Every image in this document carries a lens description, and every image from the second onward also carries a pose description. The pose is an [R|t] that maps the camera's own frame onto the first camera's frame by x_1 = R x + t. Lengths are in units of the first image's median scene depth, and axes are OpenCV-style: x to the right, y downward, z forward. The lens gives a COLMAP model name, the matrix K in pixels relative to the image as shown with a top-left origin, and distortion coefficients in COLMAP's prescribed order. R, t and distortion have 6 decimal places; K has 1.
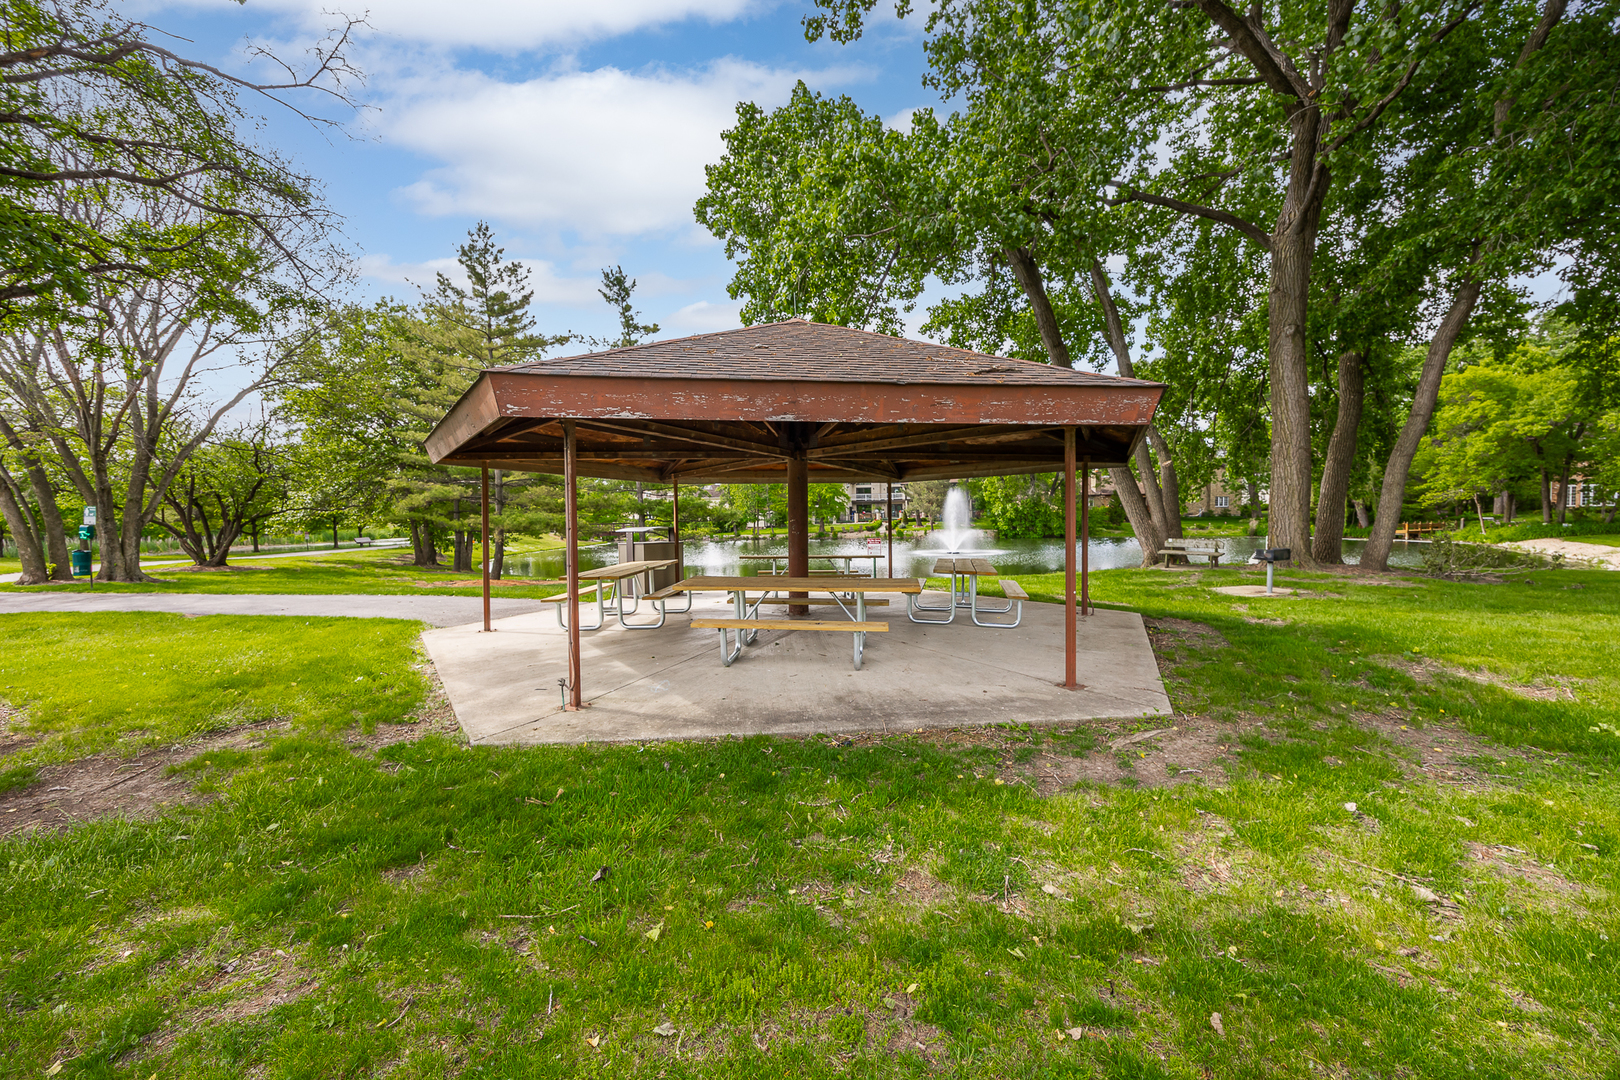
lens RADIAL K [[643.3, 0, 809.1], [0, 643.3, 543.7], [0, 0, 1]] dist [-0.003133, -0.001051]
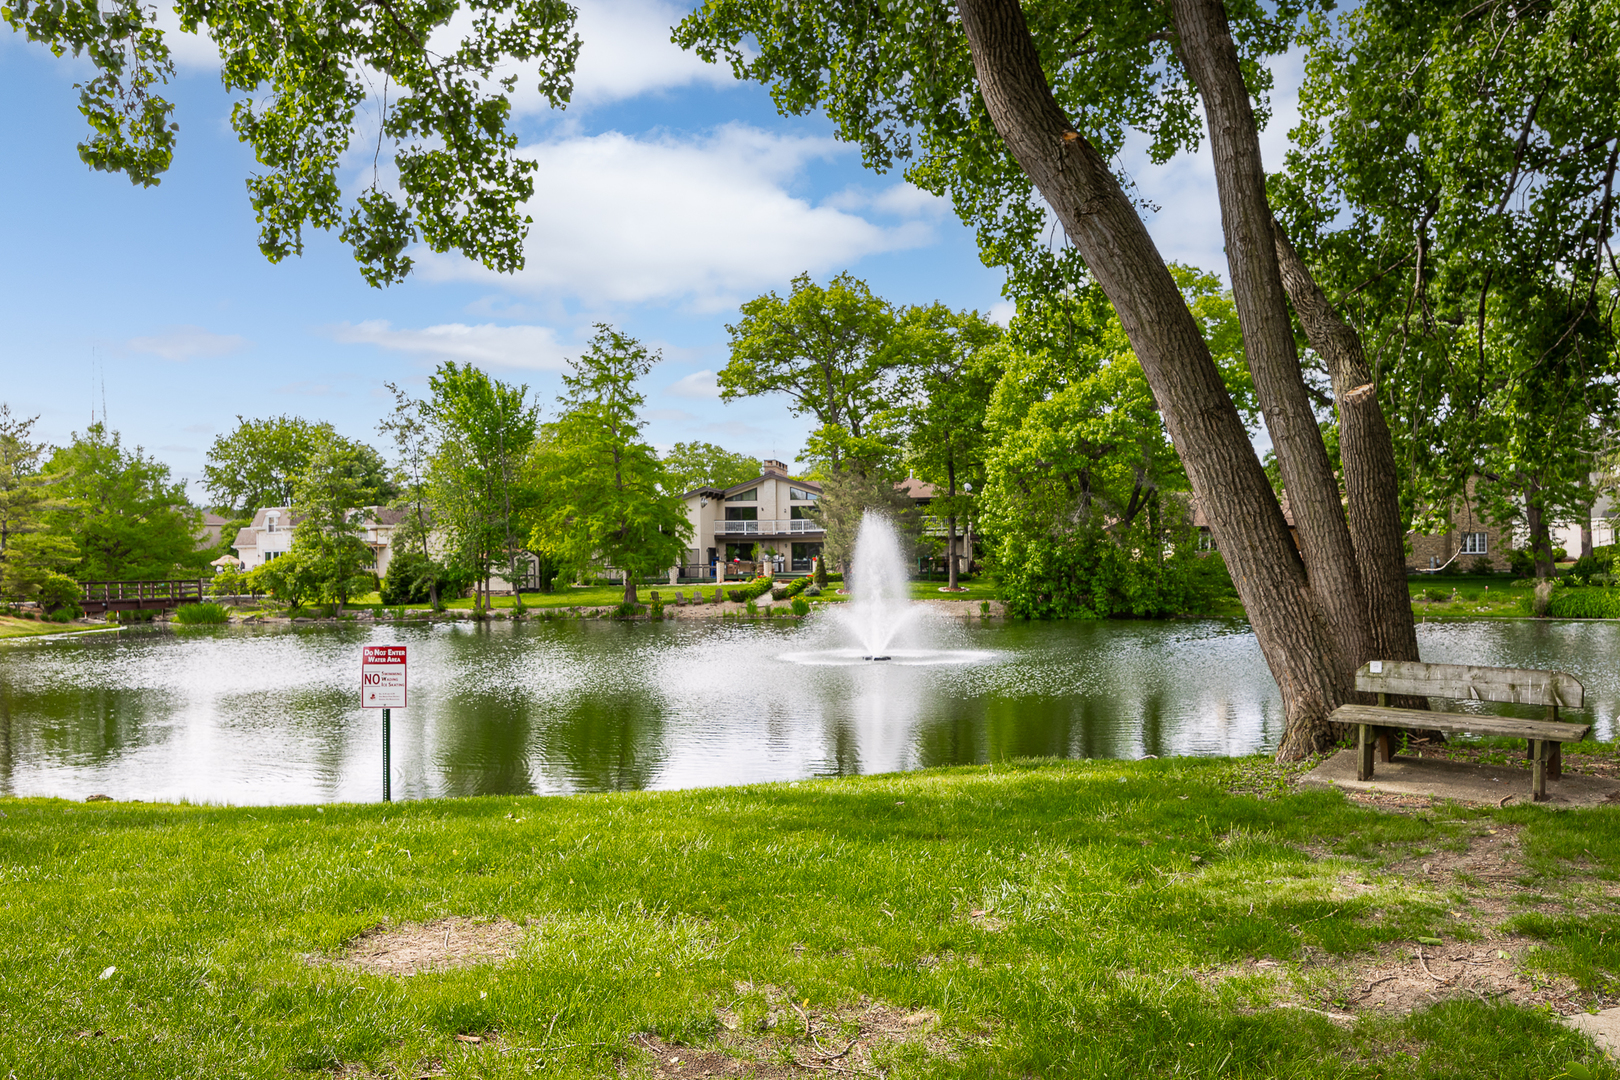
lens RADIAL K [[1283.2, 0, 810.2], [0, 1283.2, 540.9], [0, 0, 1]] dist [-0.051321, 0.018431]
pose [[0.995590, 0.008907, 0.093388, 0.066300], [-0.002868, 0.997907, -0.064603, -0.005125], [-0.093768, 0.064050, 0.993532, 0.117629]]
